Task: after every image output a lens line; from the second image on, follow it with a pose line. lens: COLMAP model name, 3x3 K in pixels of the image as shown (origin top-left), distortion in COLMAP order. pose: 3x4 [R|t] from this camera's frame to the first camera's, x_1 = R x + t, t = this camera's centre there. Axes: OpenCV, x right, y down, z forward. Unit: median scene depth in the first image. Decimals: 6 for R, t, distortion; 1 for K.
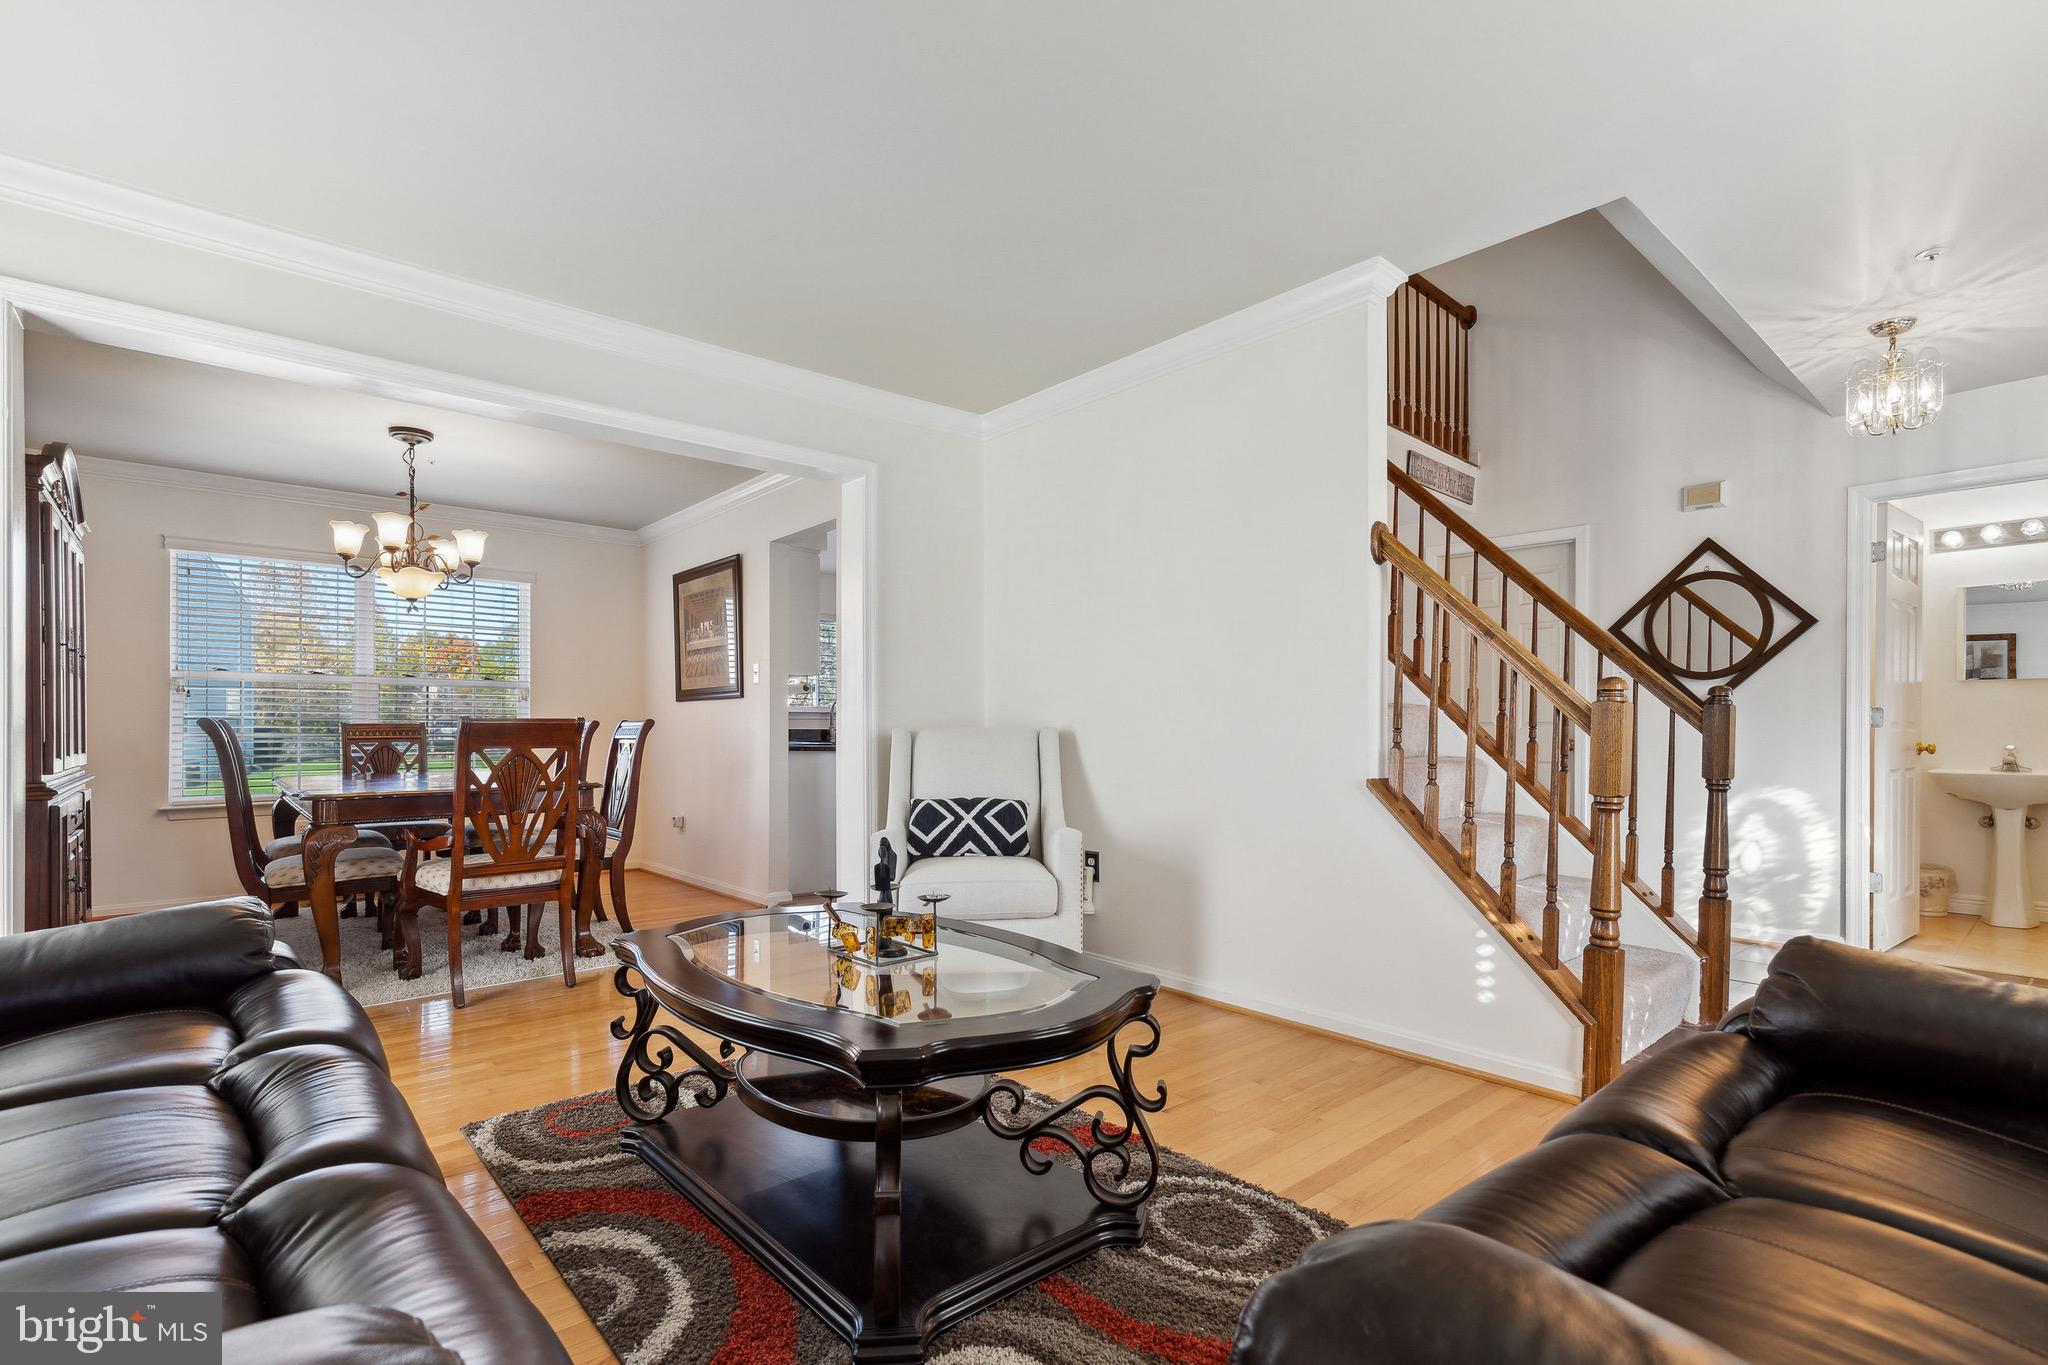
lens RADIAL K [[955.4, 0, 1042.4], [0, 955.4, 737.1], [0, 0, 1]] dist [-0.004680, -0.000961]
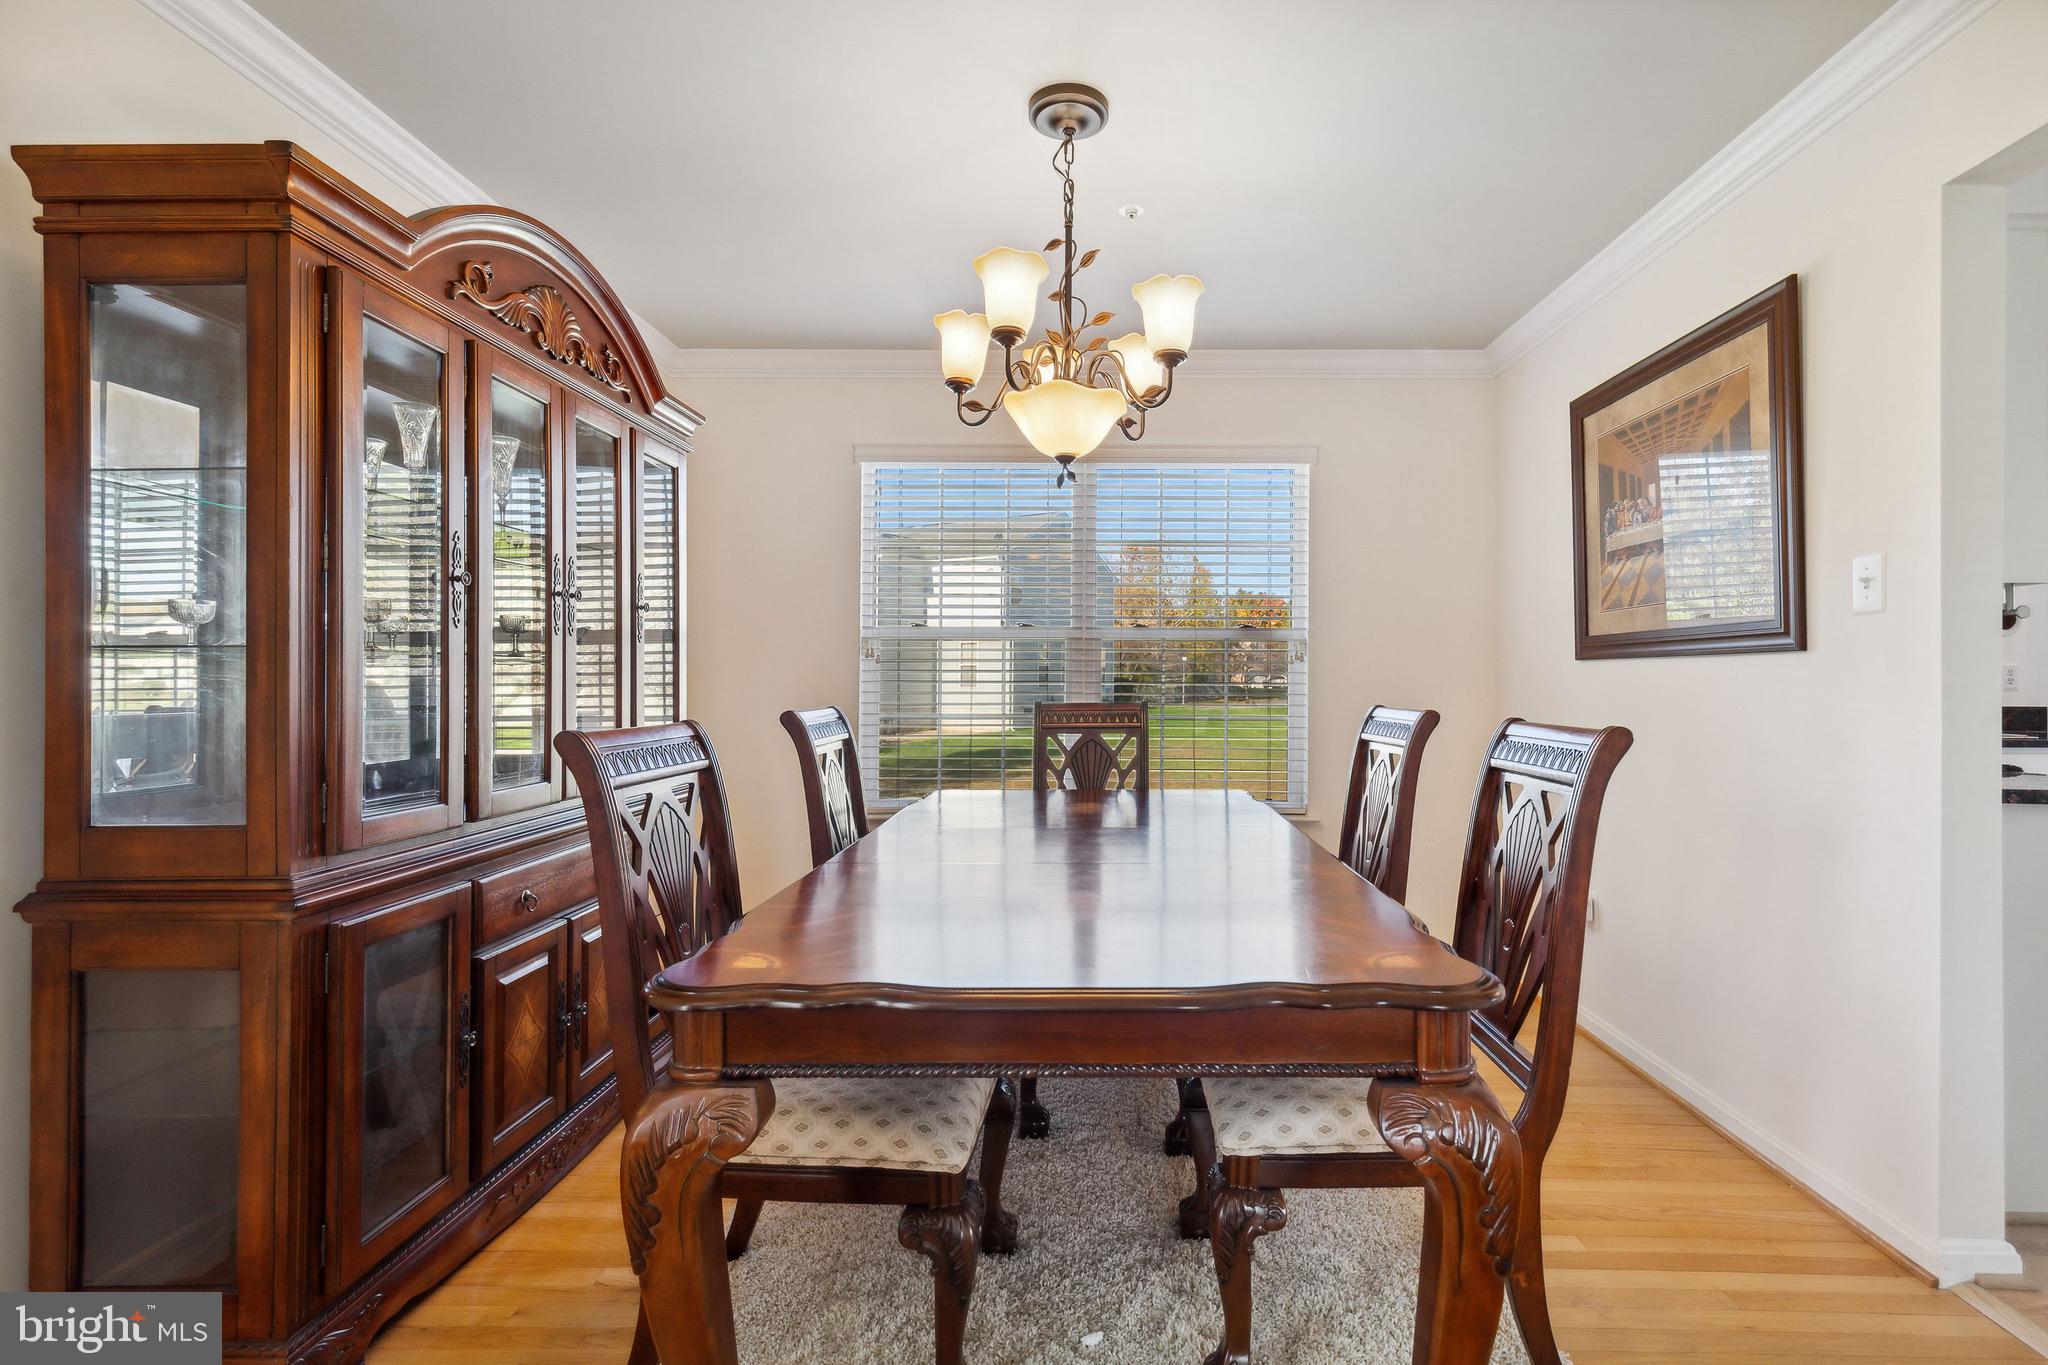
lens RADIAL K [[954.0, 0, 1077.3], [0, 954.0, 665.7], [0, 0, 1]] dist [0.009541, -0.003299]
pose [[0.734988, -0.006619, -0.678048, -0.340444], [-0.005289, 0.999866, -0.015494, -0.035192], [0.678060, 0.014974, 0.734854, 0.661474]]
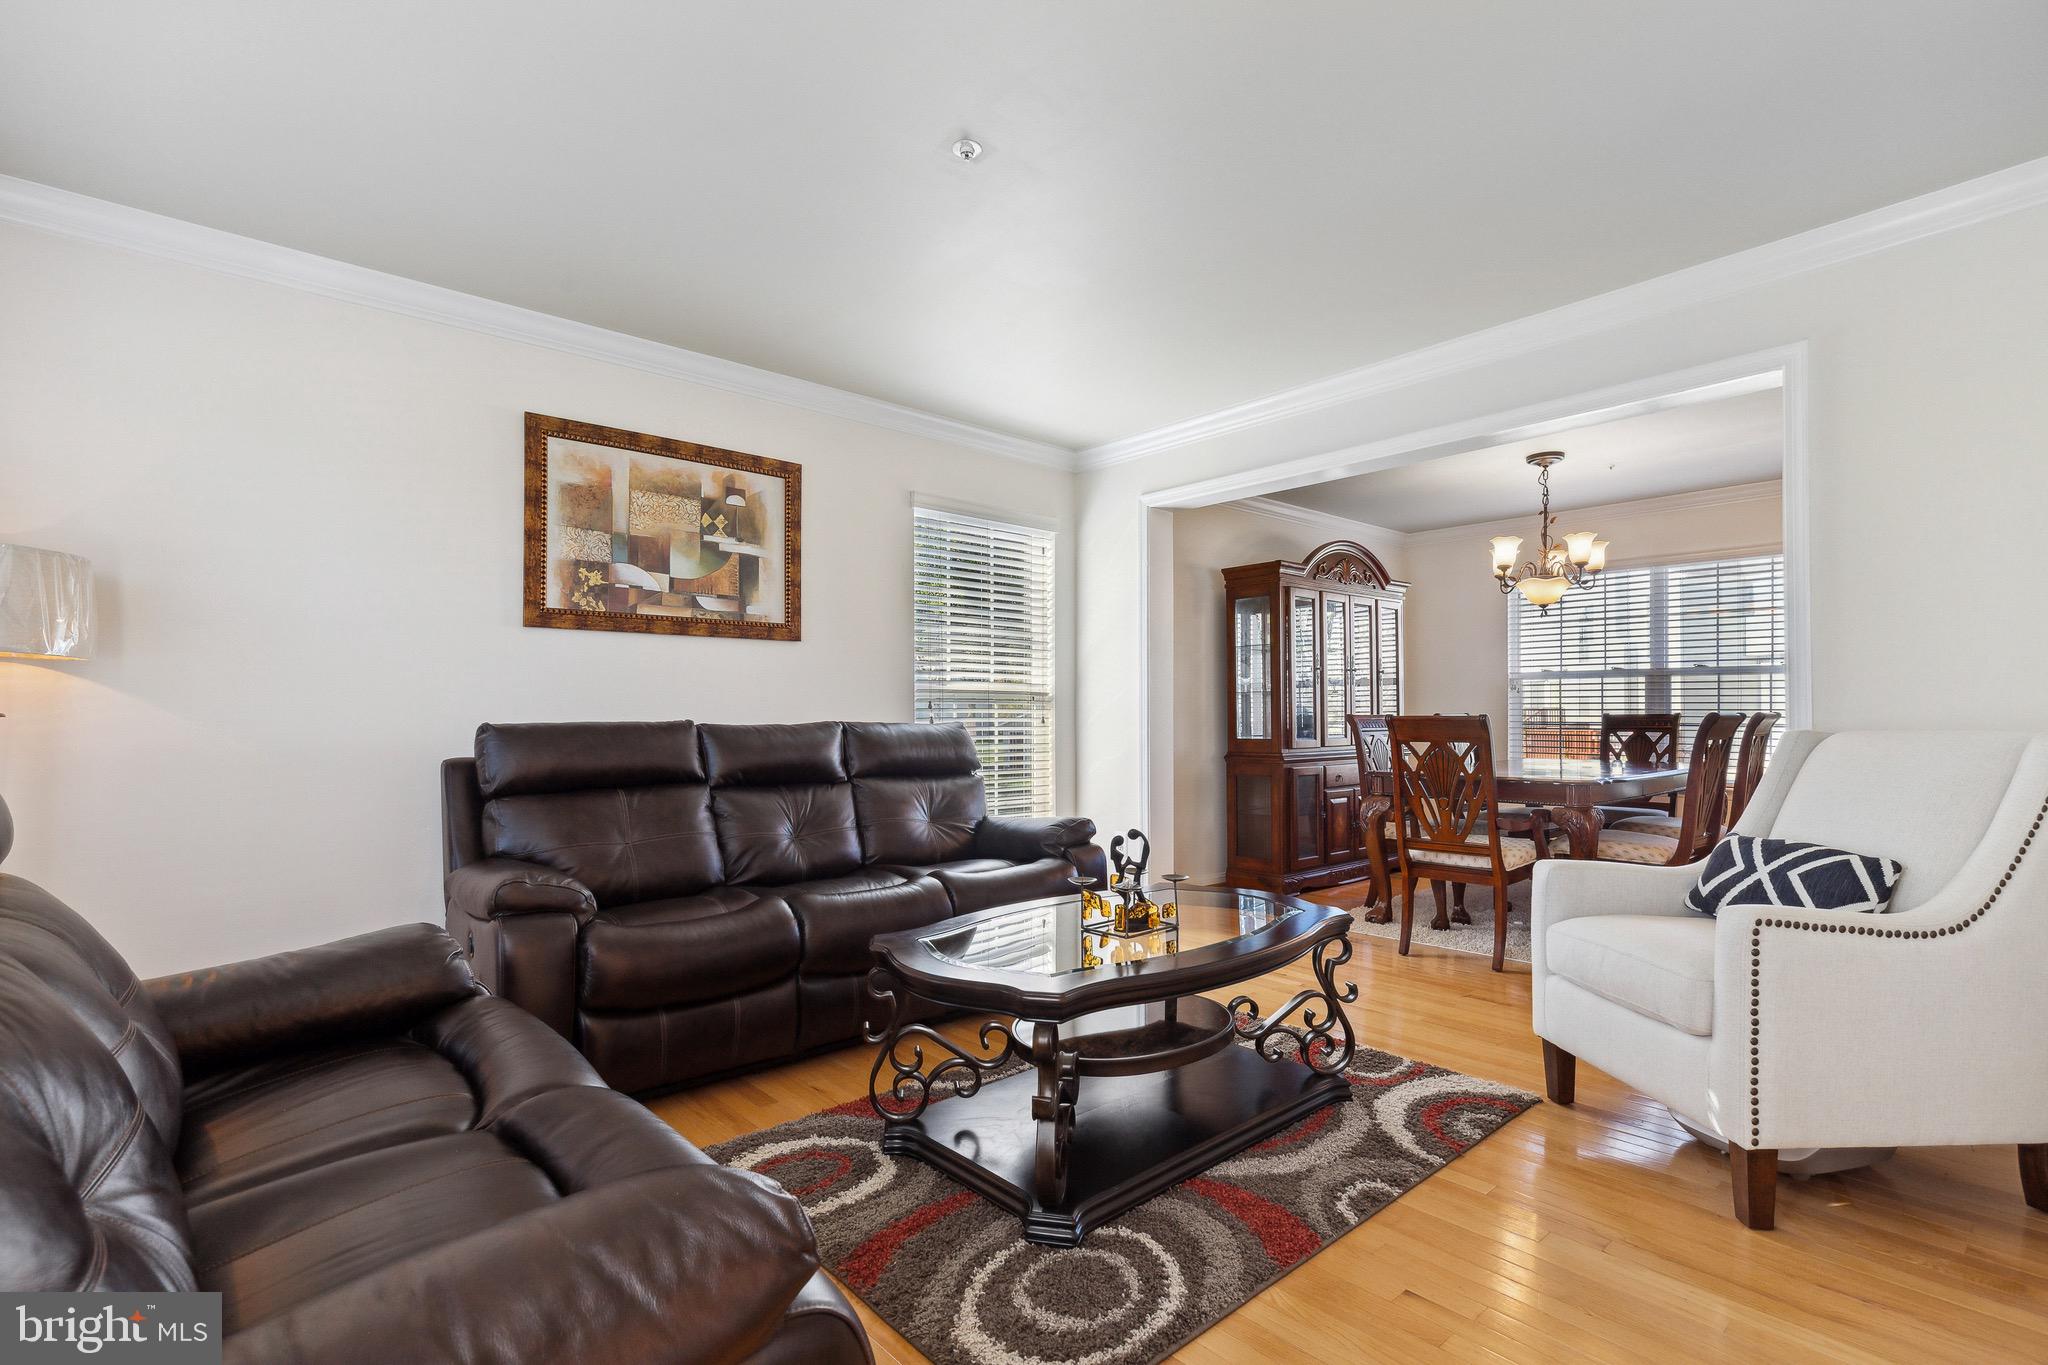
lens RADIAL K [[954.0, 0, 1025.2], [0, 954.0, 700.7], [0, 0, 1]] dist [0.009541, -0.003299]
pose [[-0.013799, -0.012196, -0.999830, 0.467007], [-0.003825, 0.999919, -0.012145, -0.016894], [0.999897, 0.003657, -0.013844, 0.408816]]
